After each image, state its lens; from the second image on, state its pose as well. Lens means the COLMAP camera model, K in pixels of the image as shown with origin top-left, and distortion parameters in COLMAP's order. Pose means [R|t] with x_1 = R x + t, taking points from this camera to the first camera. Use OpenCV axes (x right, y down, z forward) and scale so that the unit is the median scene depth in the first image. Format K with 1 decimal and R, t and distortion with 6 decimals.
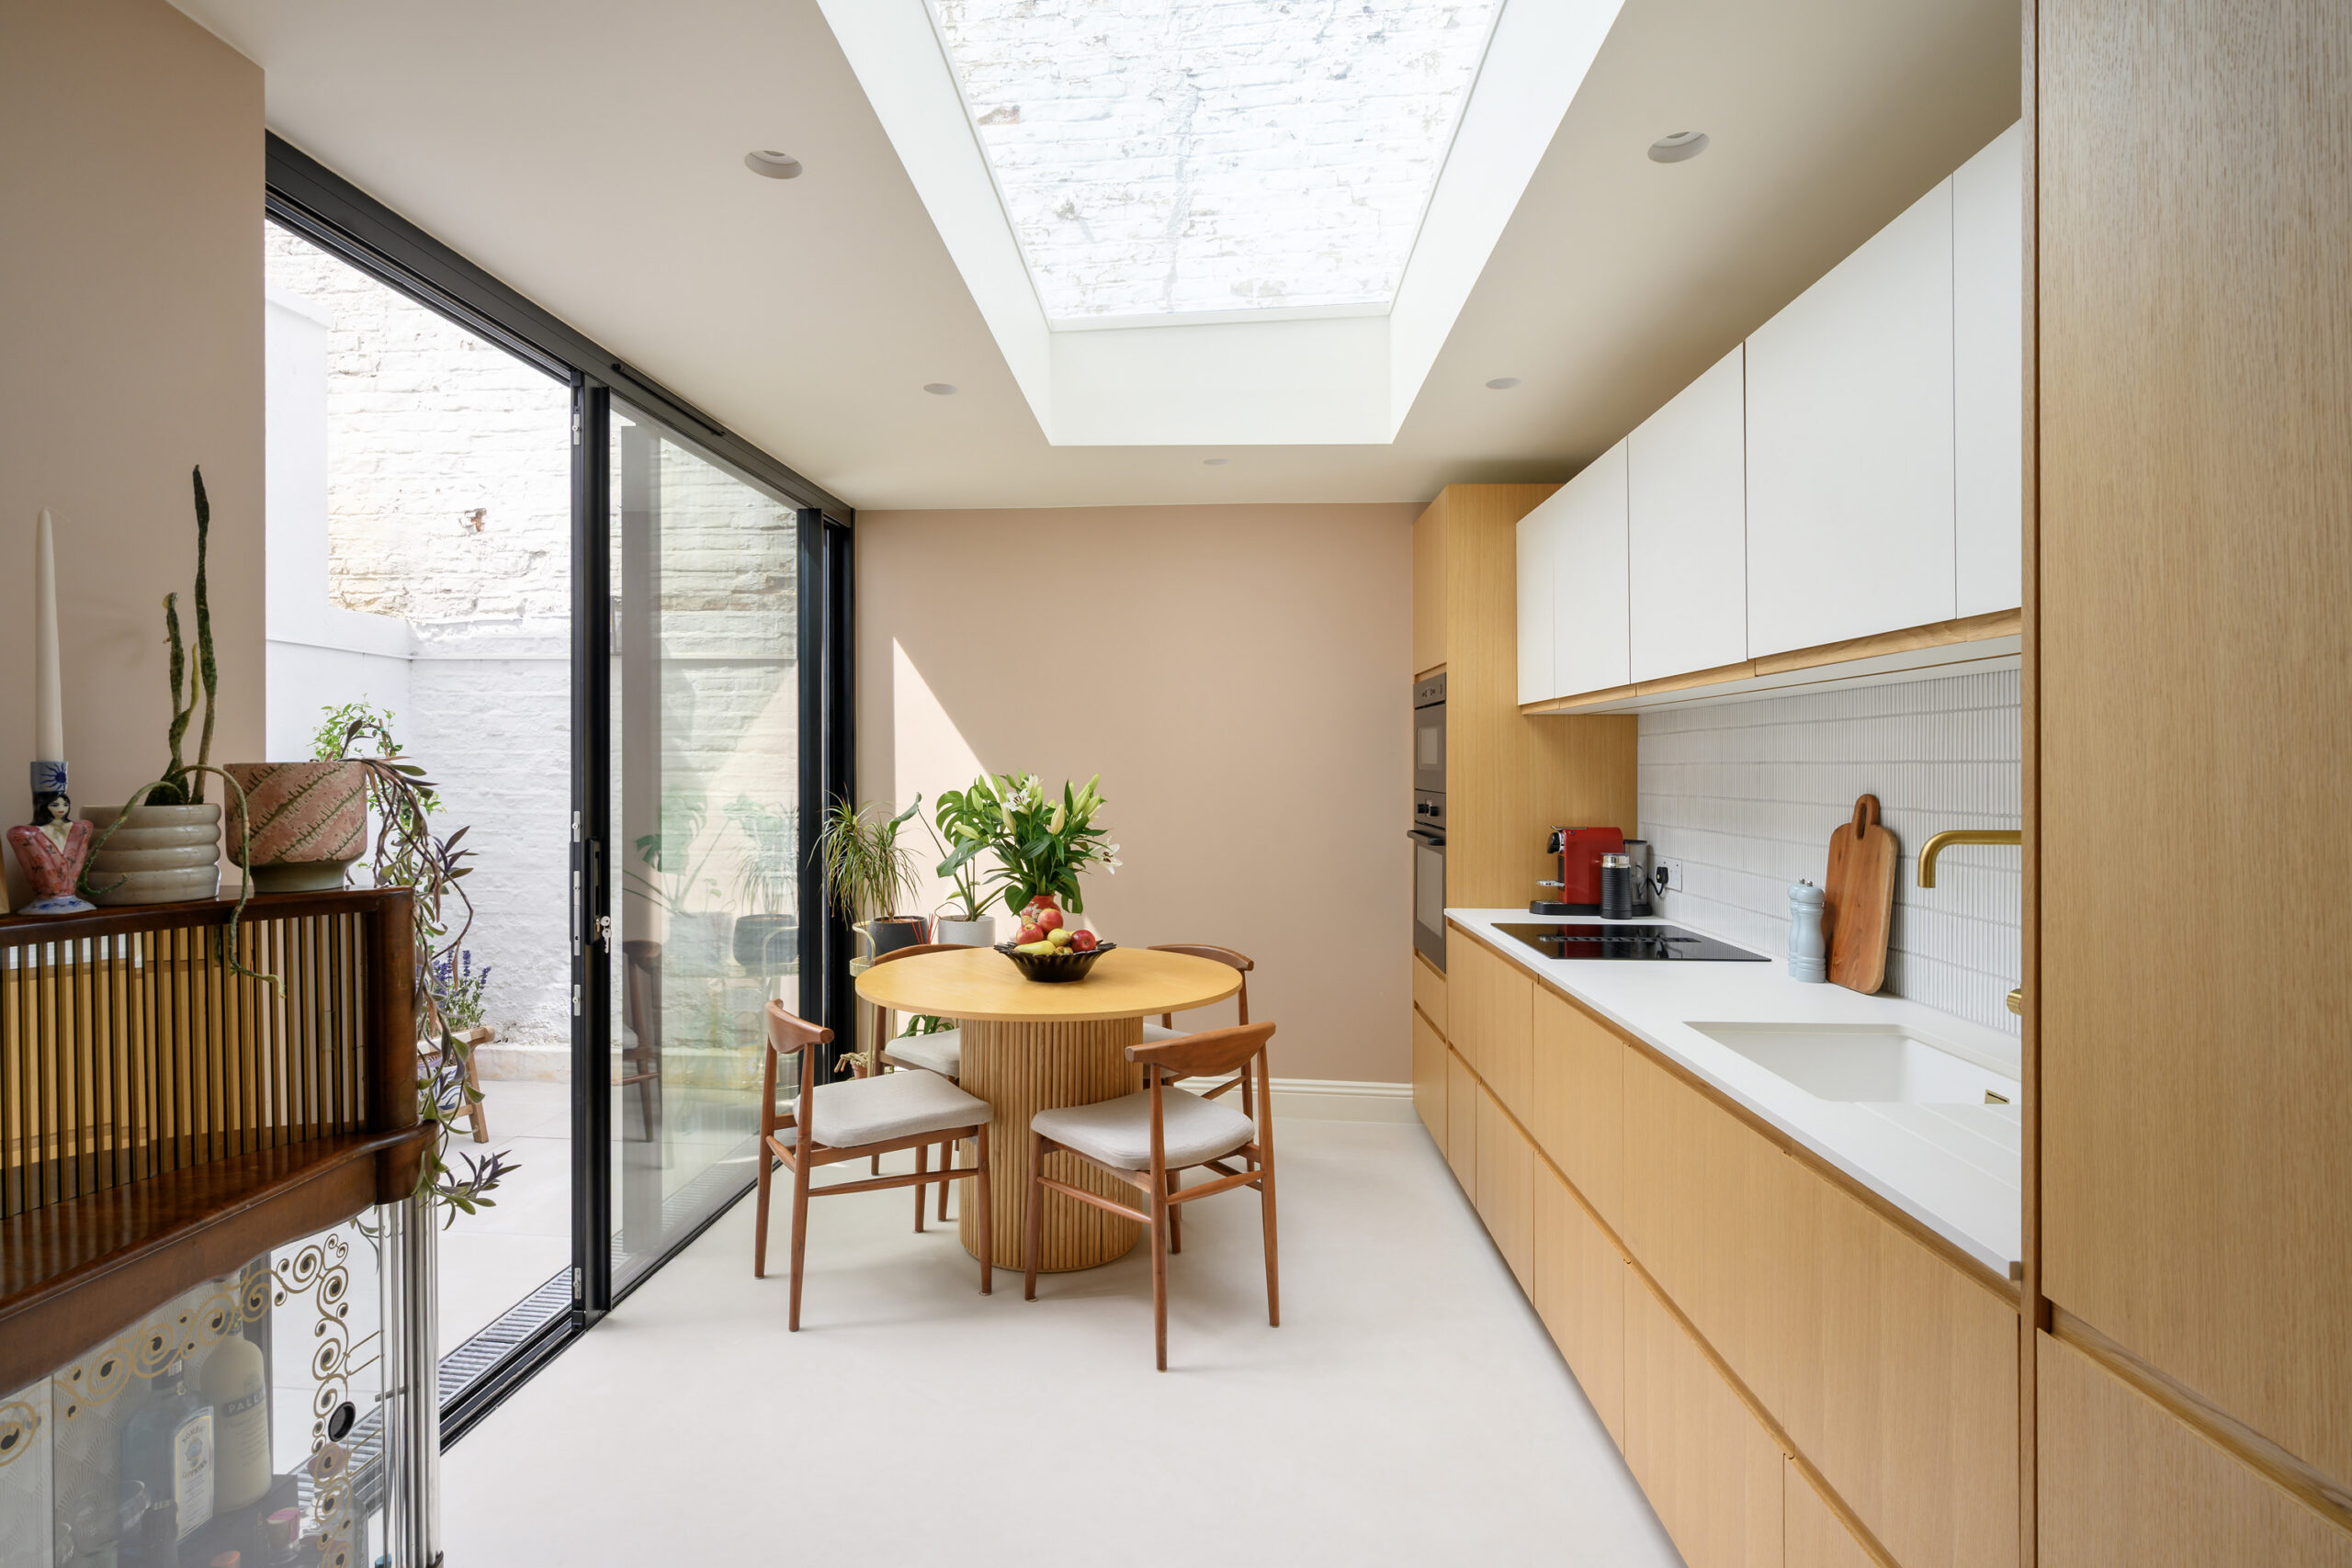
lens RADIAL K [[1150.1, 0, 1157.1], [0, 1150.1, 765.4], [0, 0, 1]] dist [0.006205, 0.001534]
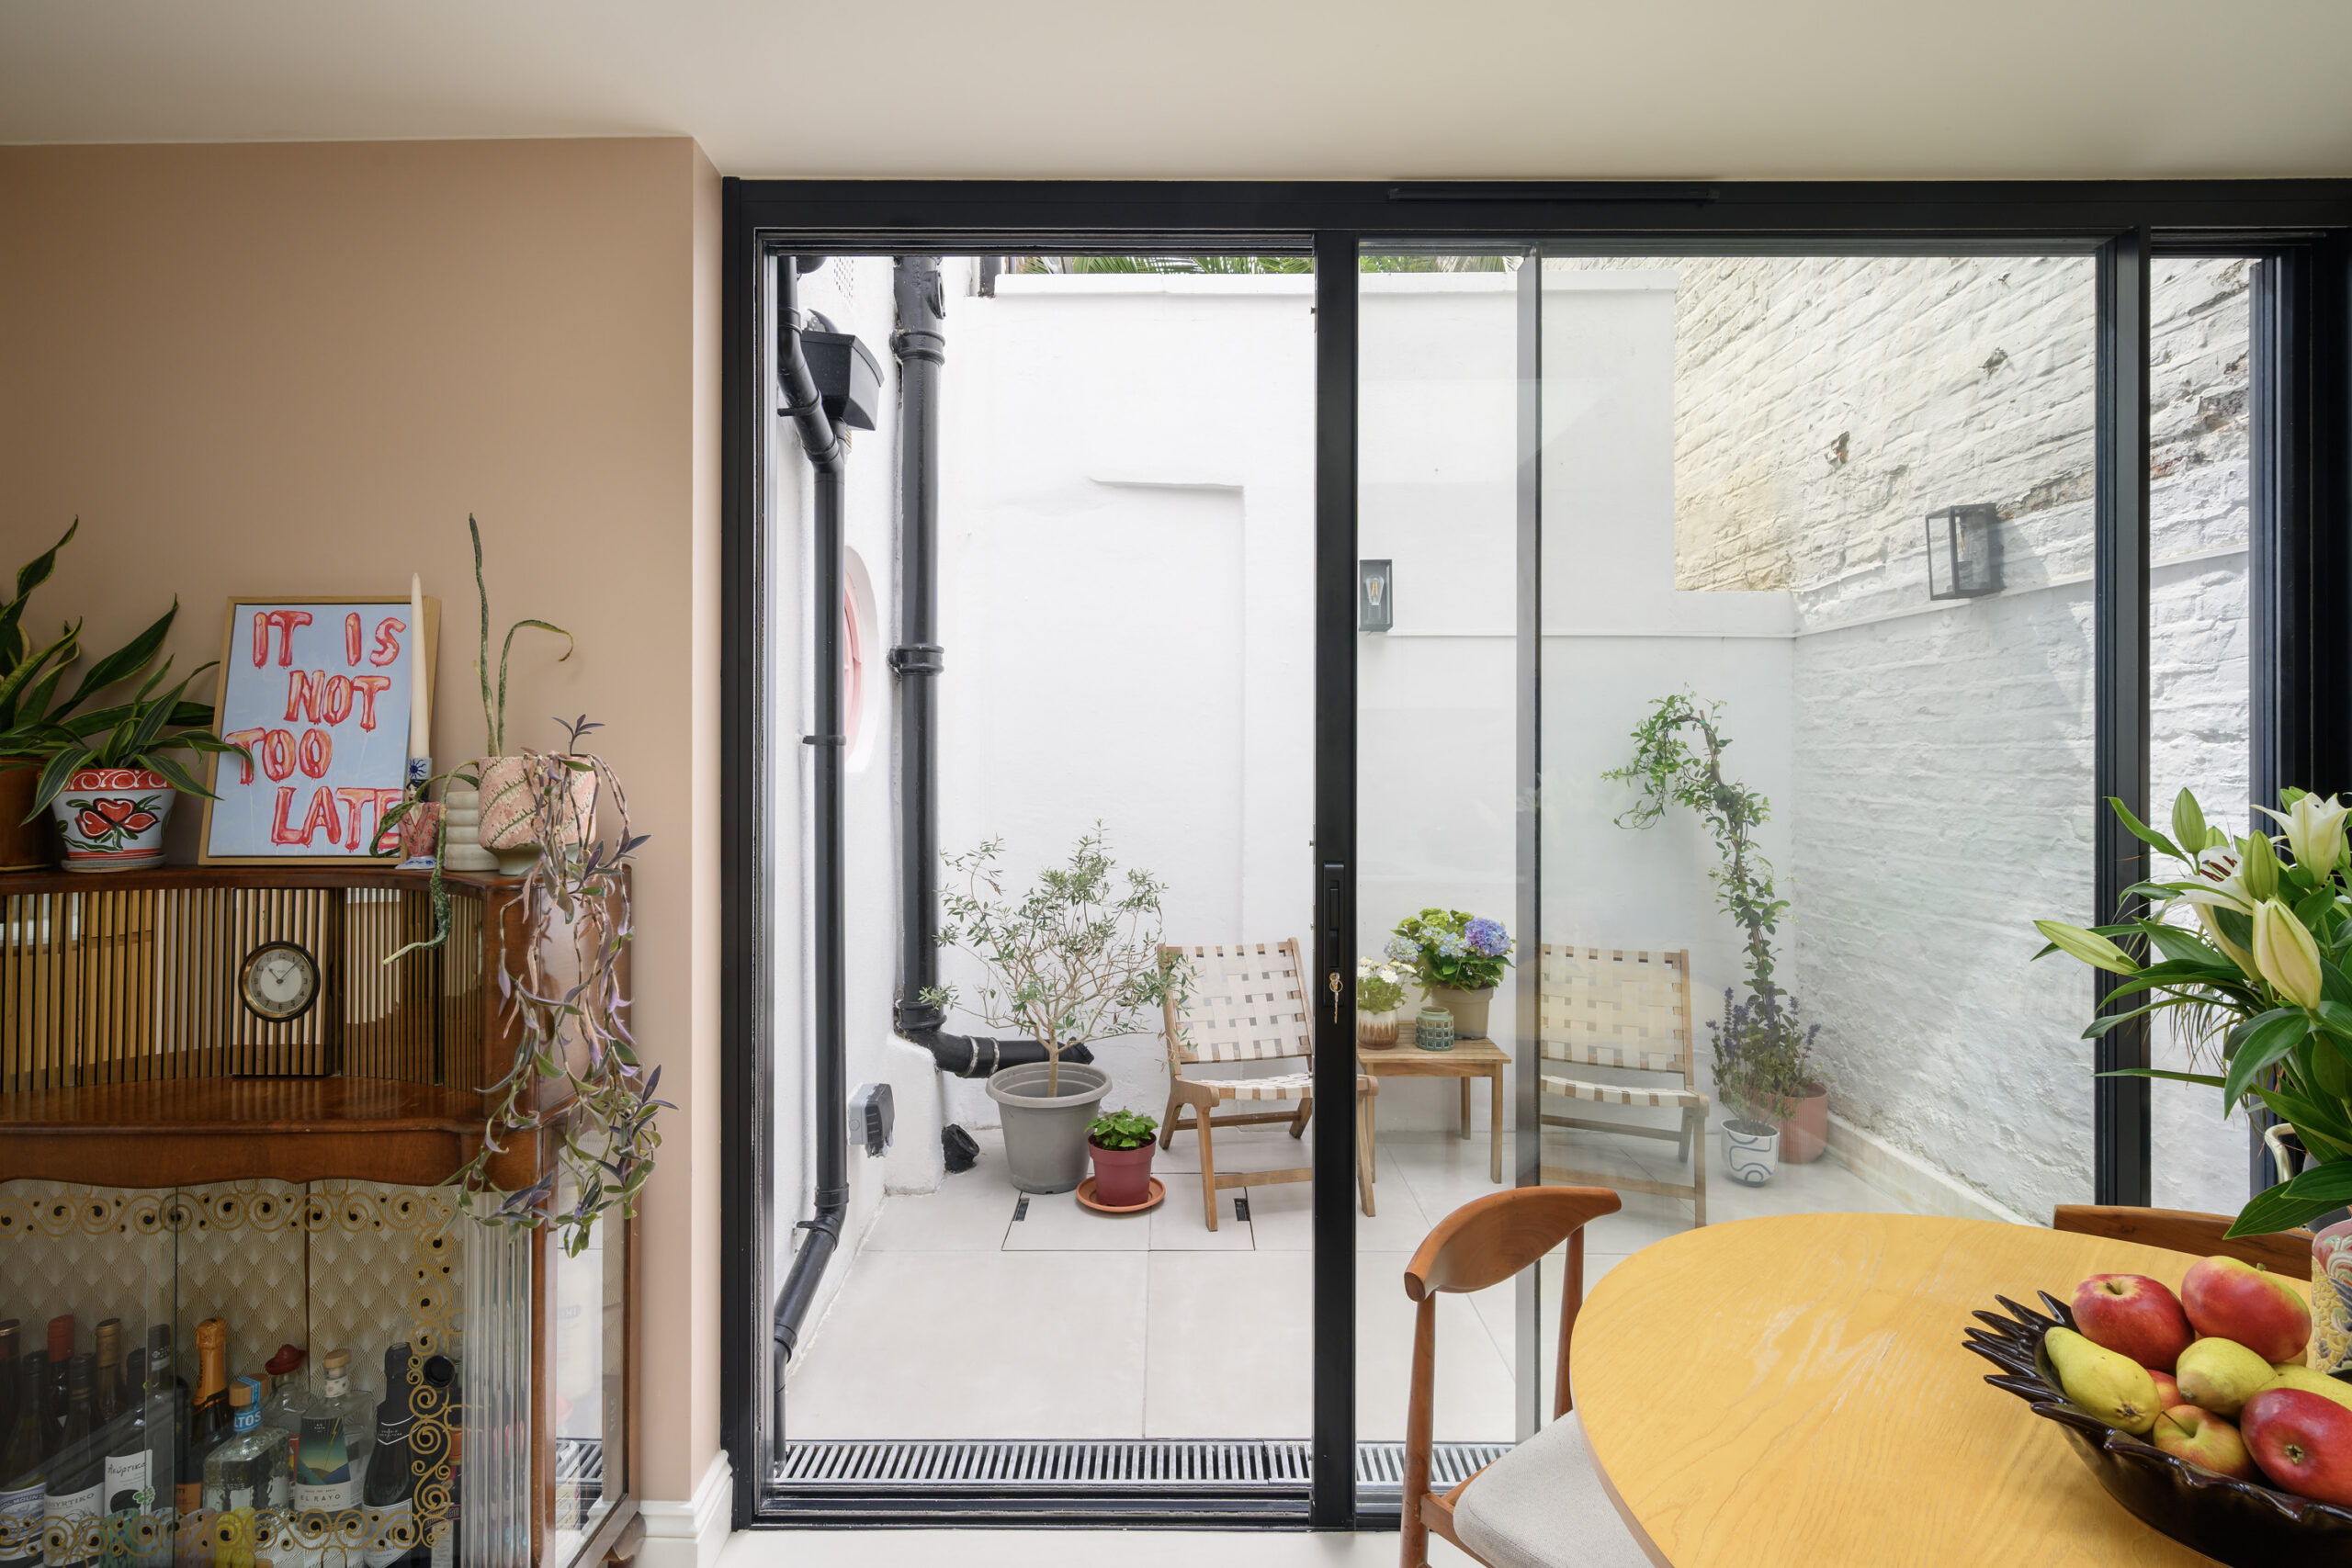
lens RADIAL K [[1088.9, 0, 1170.6], [0, 1088.9, 762.4], [0, 0, 1]] dist [-0.003711, -0.001406]
pose [[0.078086, 0.000248, -0.996947, 0.110425], [-0.002577, 0.999997, 0.000047, 0.000113], [0.996943, 0.002566, 0.078086, 0.498844]]
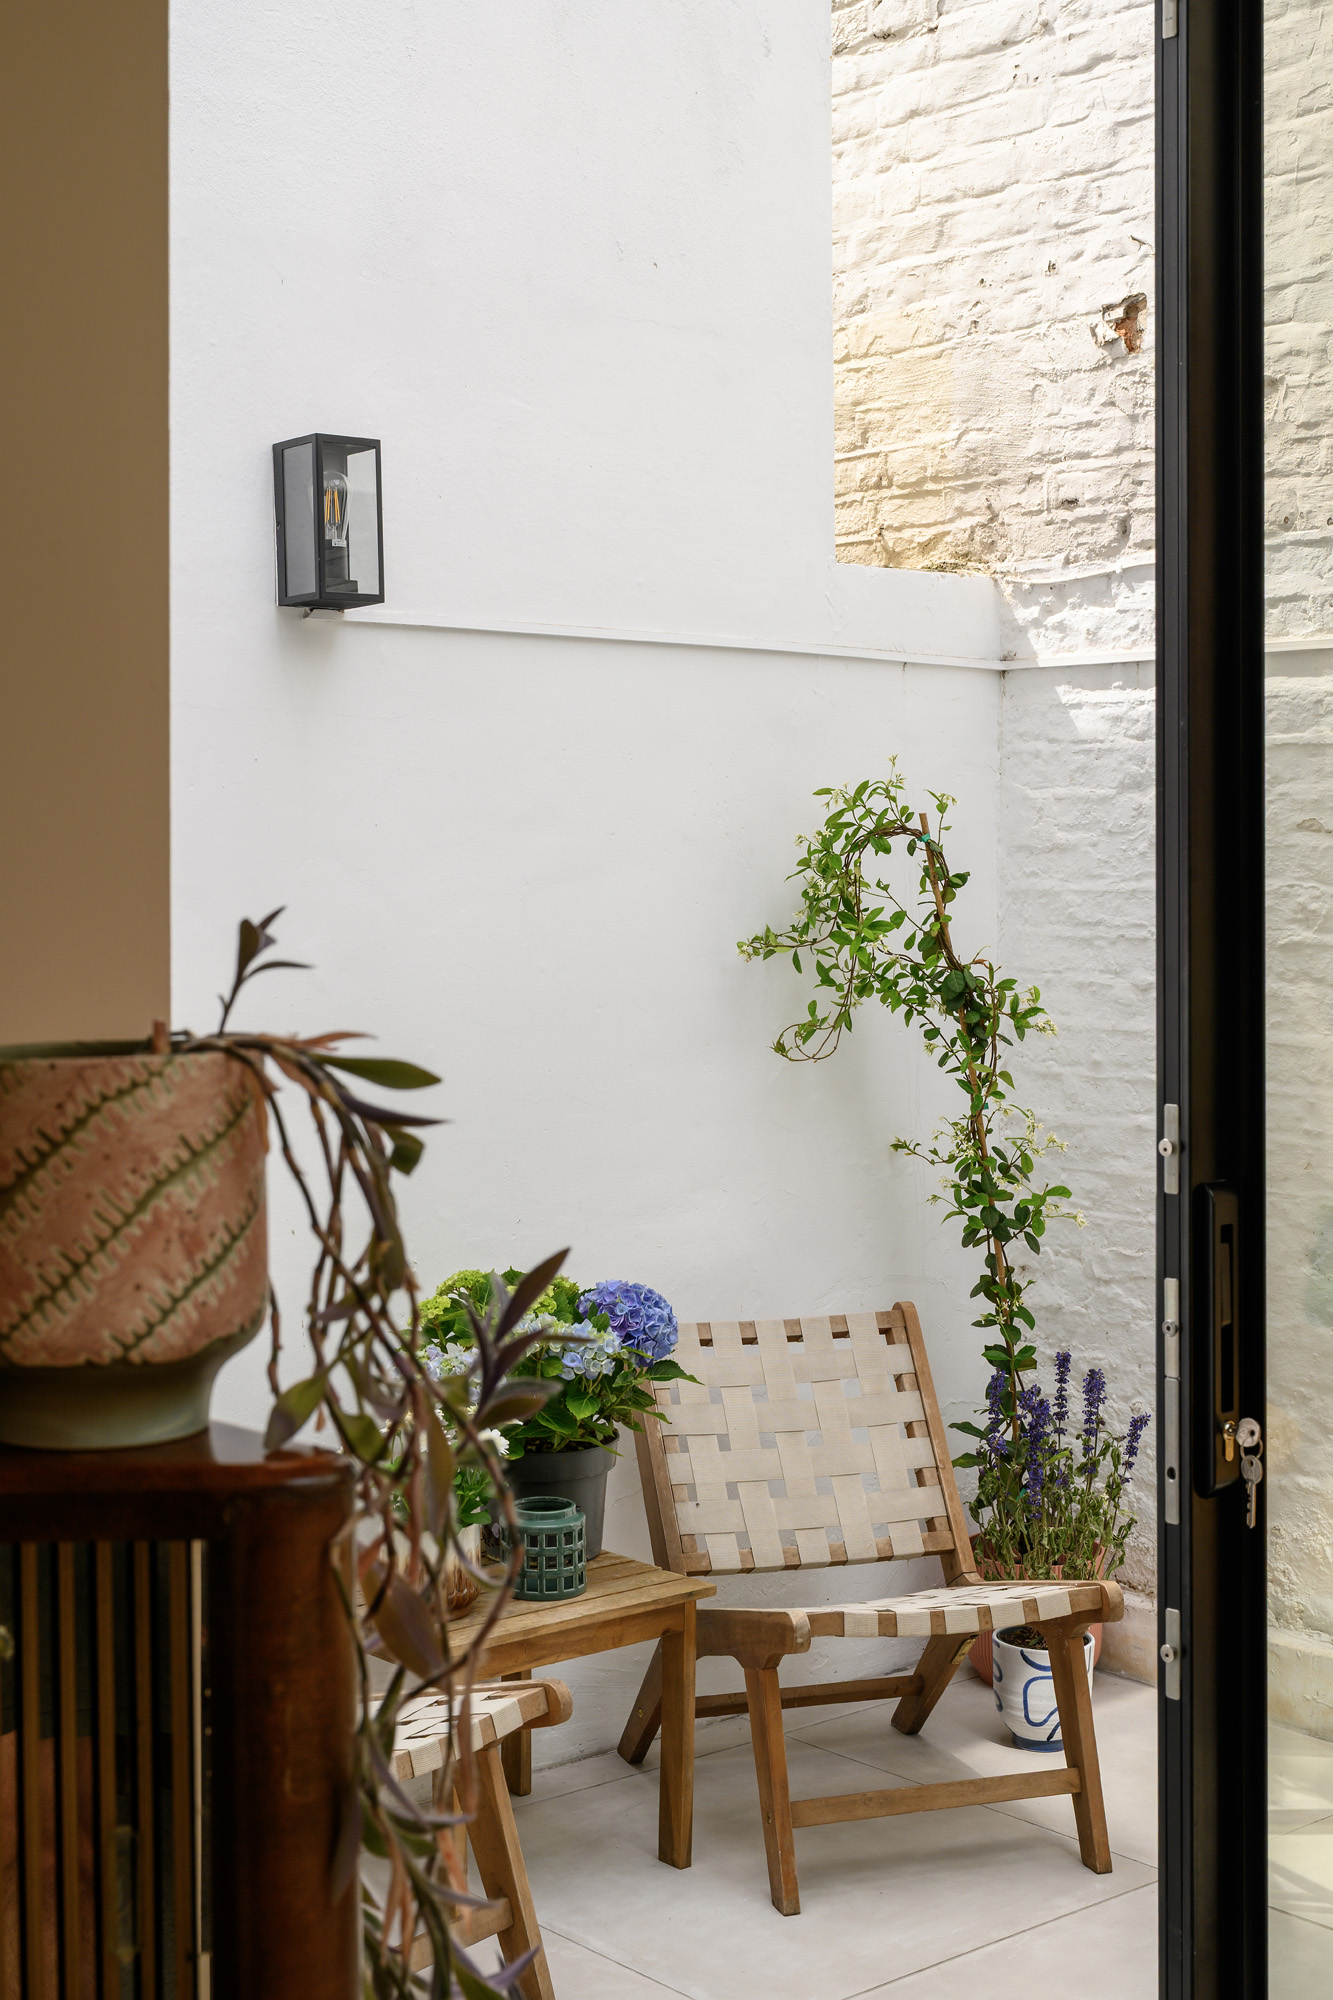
lens RADIAL K [[2760.1, 0, 692.8], [0, 2760.1, 882.2], [0, 0, 1]] dist [-0.006921, 0.000000]
pose [[0.726331, 0.000714, -0.687344, -0.024222], [0.002363, 0.999991, 0.003535, -0.017396], [0.687341, -0.004192, 0.726323, 0.177878]]
